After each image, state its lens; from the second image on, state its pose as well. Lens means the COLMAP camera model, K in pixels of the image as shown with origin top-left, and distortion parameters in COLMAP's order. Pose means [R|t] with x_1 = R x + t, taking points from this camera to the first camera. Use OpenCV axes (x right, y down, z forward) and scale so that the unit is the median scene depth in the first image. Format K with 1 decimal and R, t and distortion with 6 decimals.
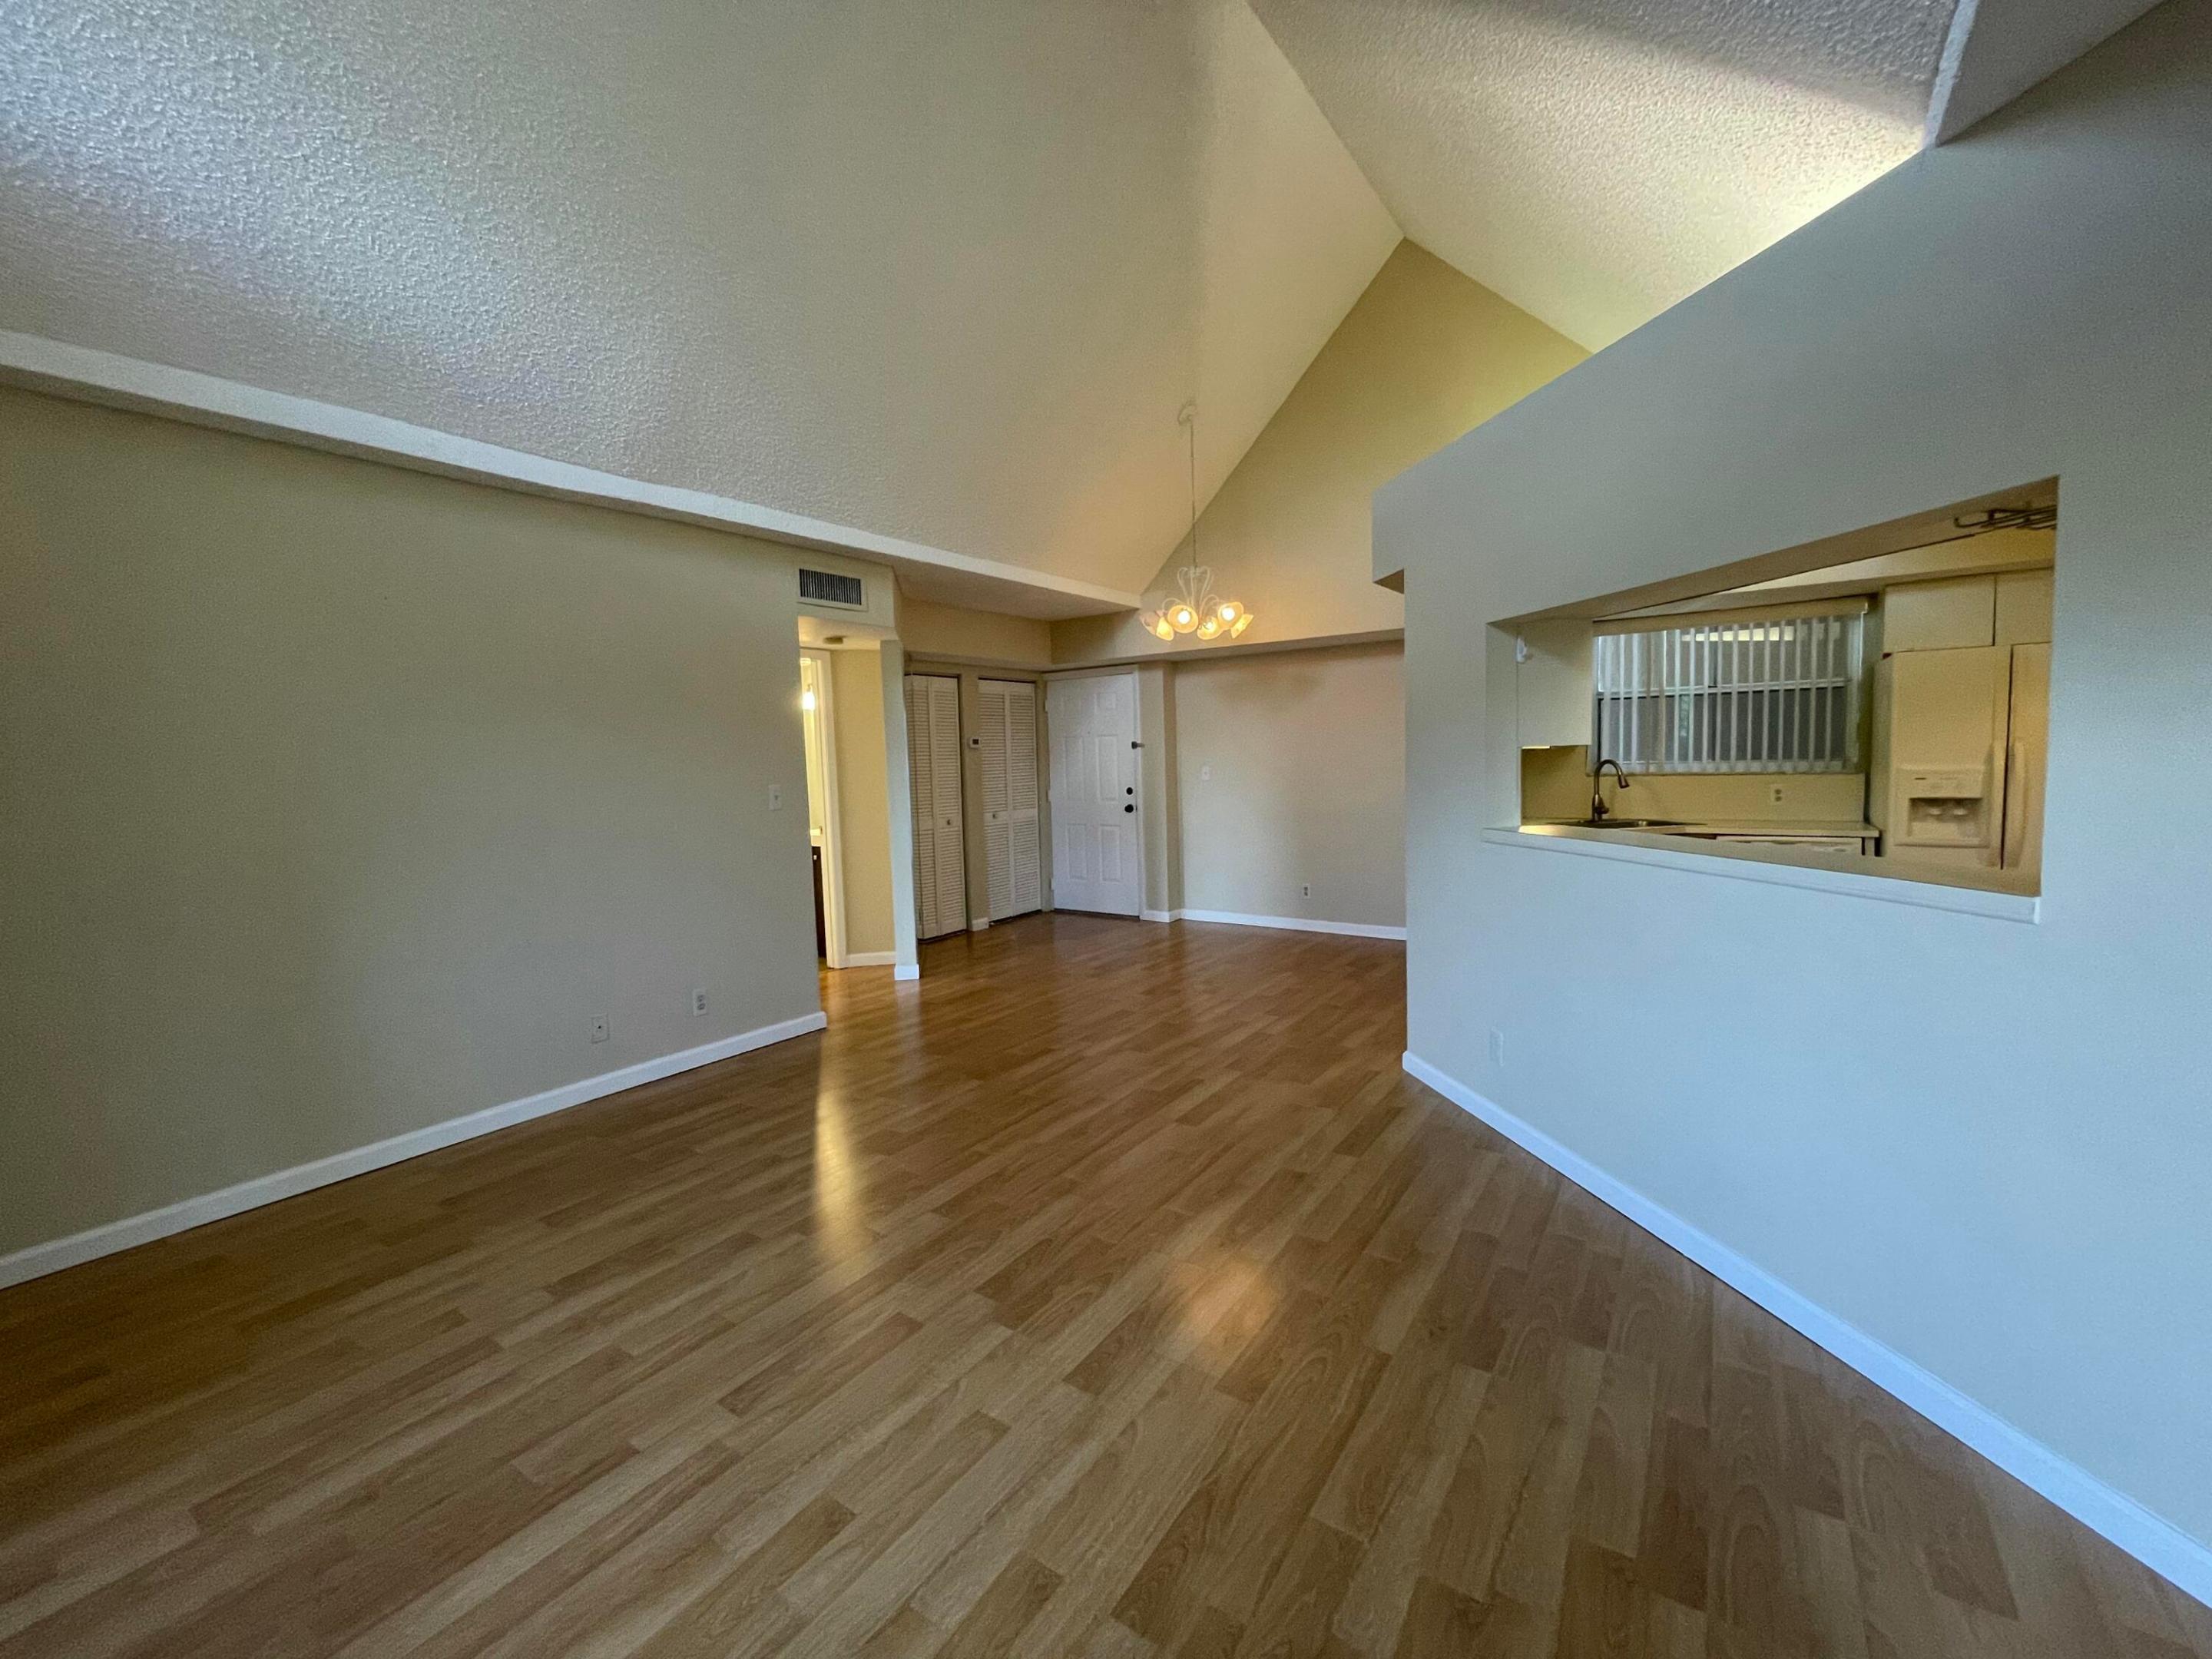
lens RADIAL K [[897.2, 0, 1102.0], [0, 897.2, 834.7], [0, 0, 1]] dist [-0.001265, -0.000124]
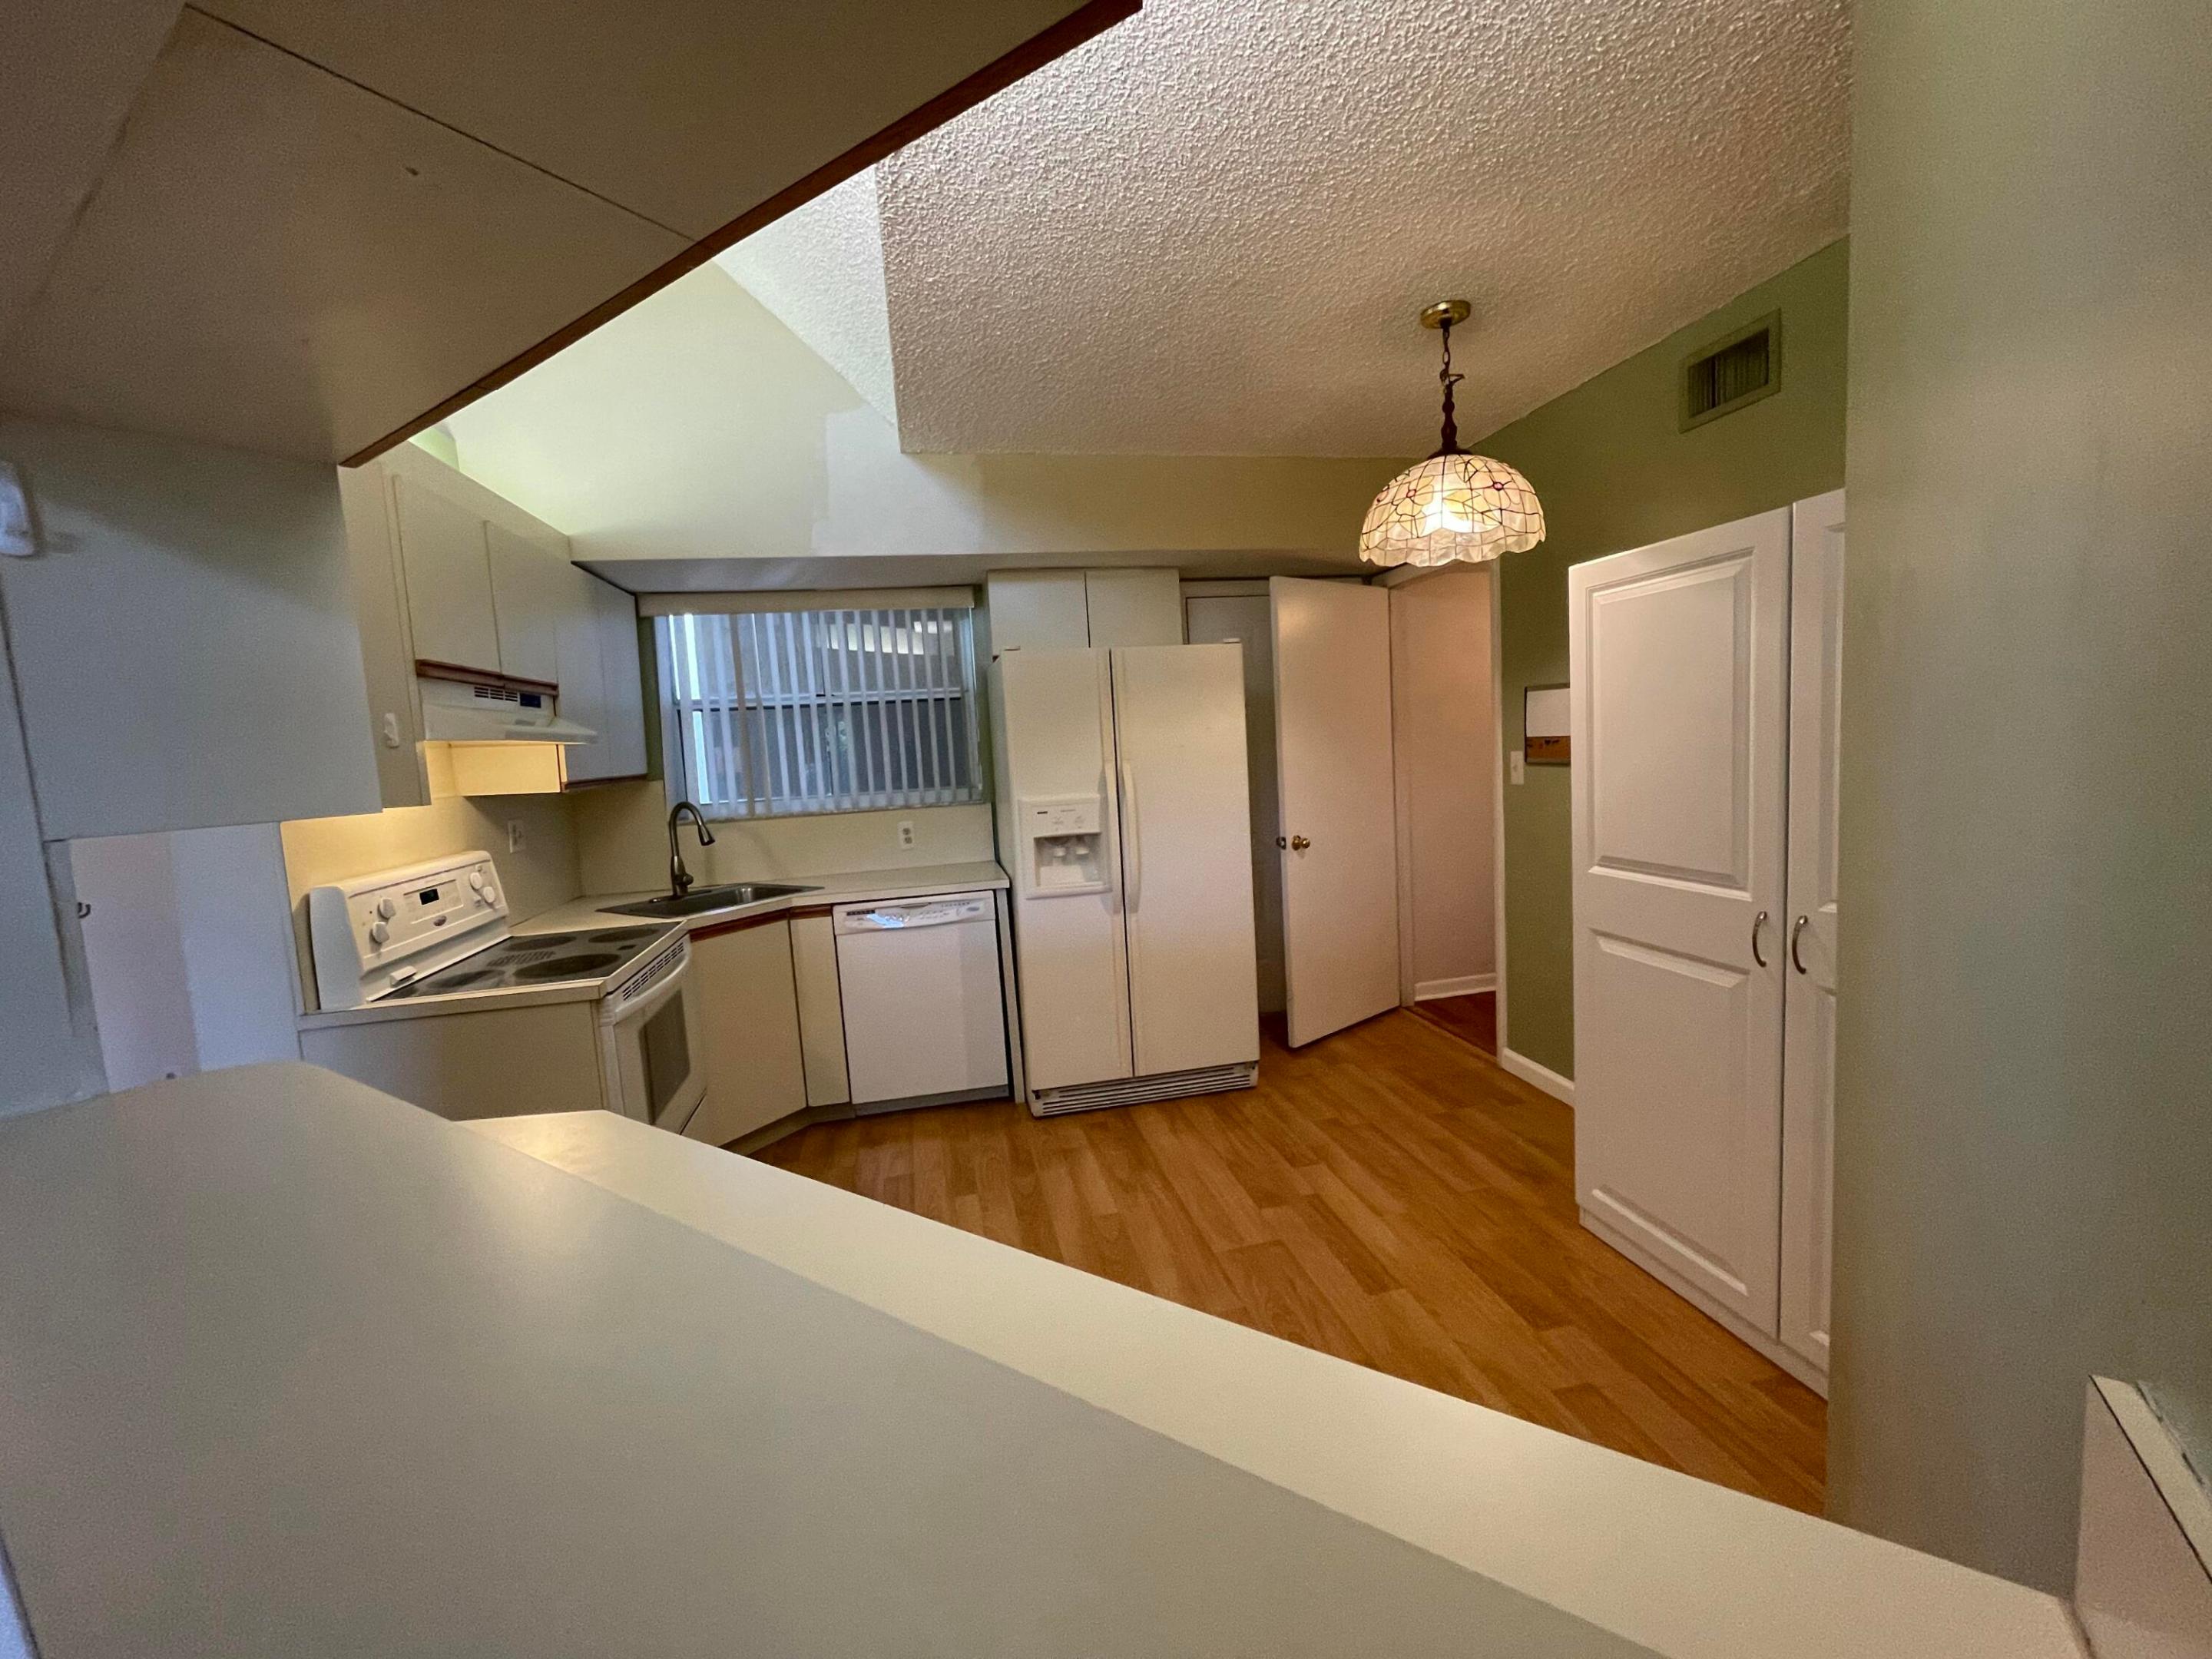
lens RADIAL K [[897.2, 0, 1112.4], [0, 897.2, 817.6], [0, 0, 1]] dist [-0.001265, -0.000124]
pose [[0.684594, -0.074943, 0.725062, 0.311635], [0.102566, 0.994708, 0.005972, -0.045638], [-0.721672, 0.070278, 0.688658, 0.334993]]
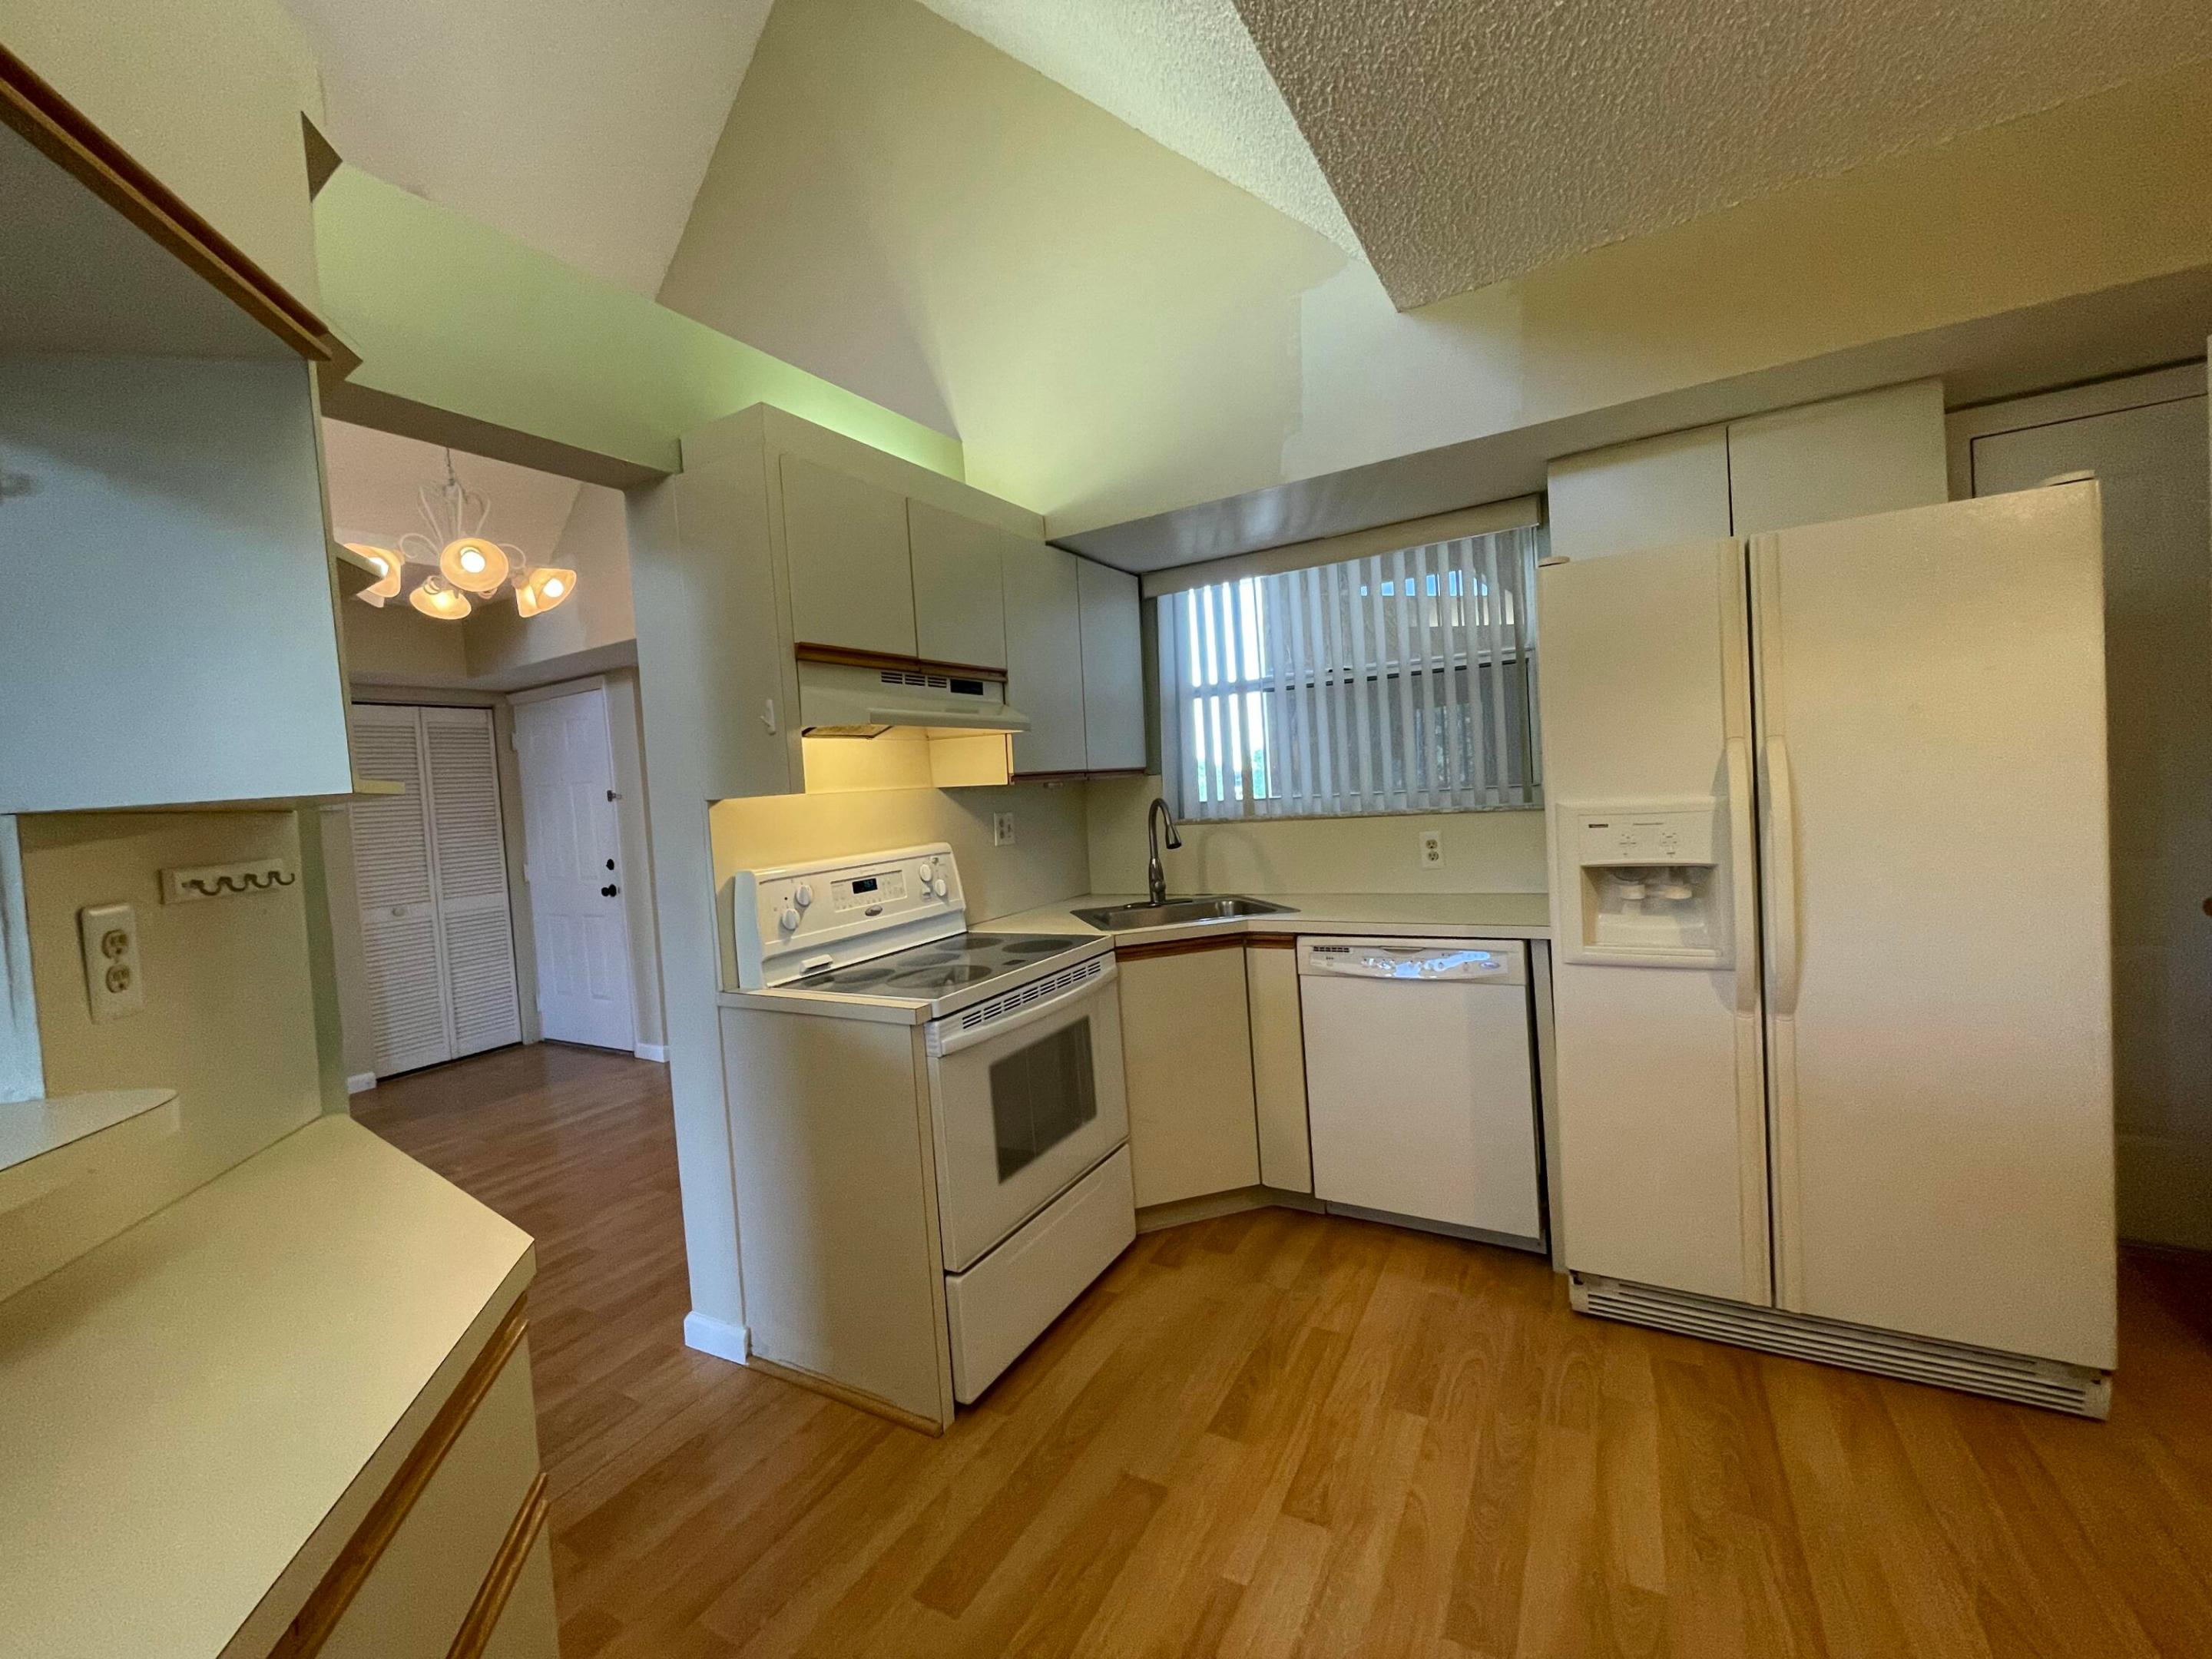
lens RADIAL K [[897.2, 0, 1107.0], [0, 897.2, 818.7], [0, 0, 1]] dist [-0.001265, -0.000124]
pose [[0.995749, -0.041975, 0.081985, 0.492219], [0.046385, 0.997535, -0.052649, -0.042997], [-0.079573, 0.056228, 0.995242, 0.436807]]
